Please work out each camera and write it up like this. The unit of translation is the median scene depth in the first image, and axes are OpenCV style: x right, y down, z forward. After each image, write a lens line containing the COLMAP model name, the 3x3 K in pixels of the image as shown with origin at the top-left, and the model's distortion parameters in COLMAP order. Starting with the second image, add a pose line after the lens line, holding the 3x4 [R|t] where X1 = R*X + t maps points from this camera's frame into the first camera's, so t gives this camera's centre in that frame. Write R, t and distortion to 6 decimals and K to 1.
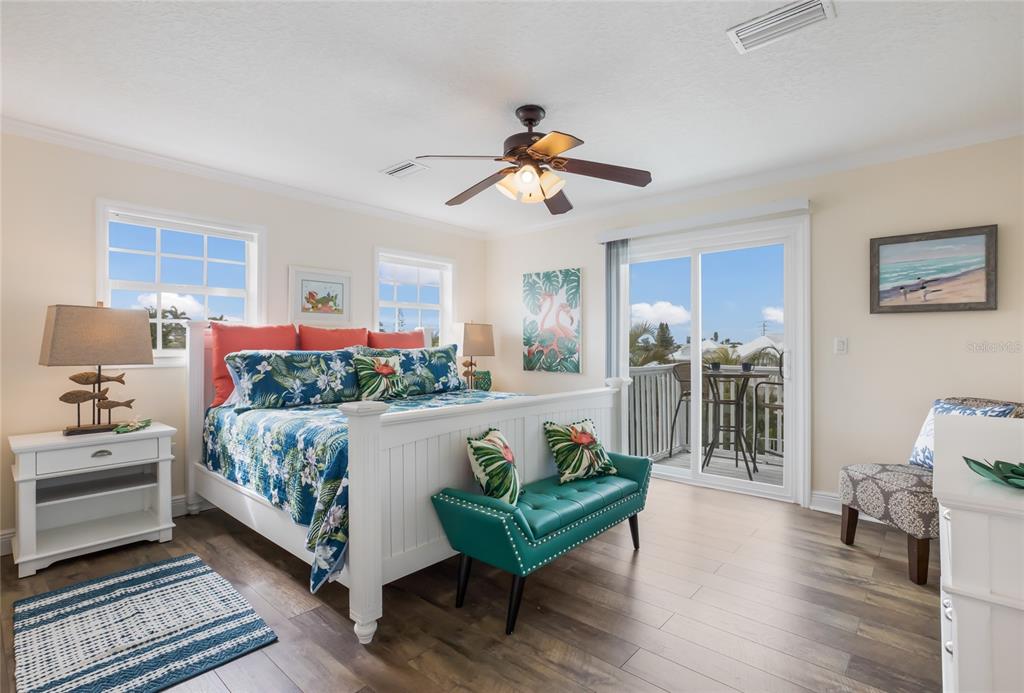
lens RADIAL K [[479.2, 0, 533.6], [0, 479.2, 348.3], [0, 0, 1]] dist [-0.000460, 0.000307]
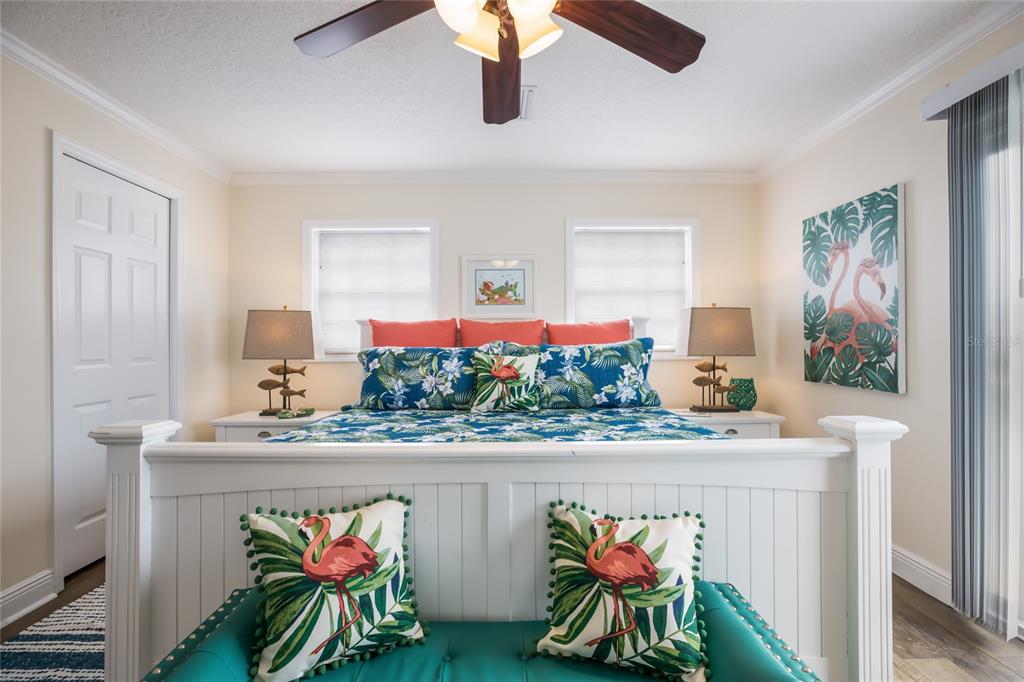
lens RADIAL K [[470.9, 0, 512.0], [0, 470.9, 341.0], [0, 0, 1]] dist [-0.024230, 0.000219]
pose [[0.655362, -0.007918, -0.755273, 0.244382], [0.001925, 0.999959, -0.008812, 0.000904], [0.755312, 0.004321, 0.655351, 0.468783]]
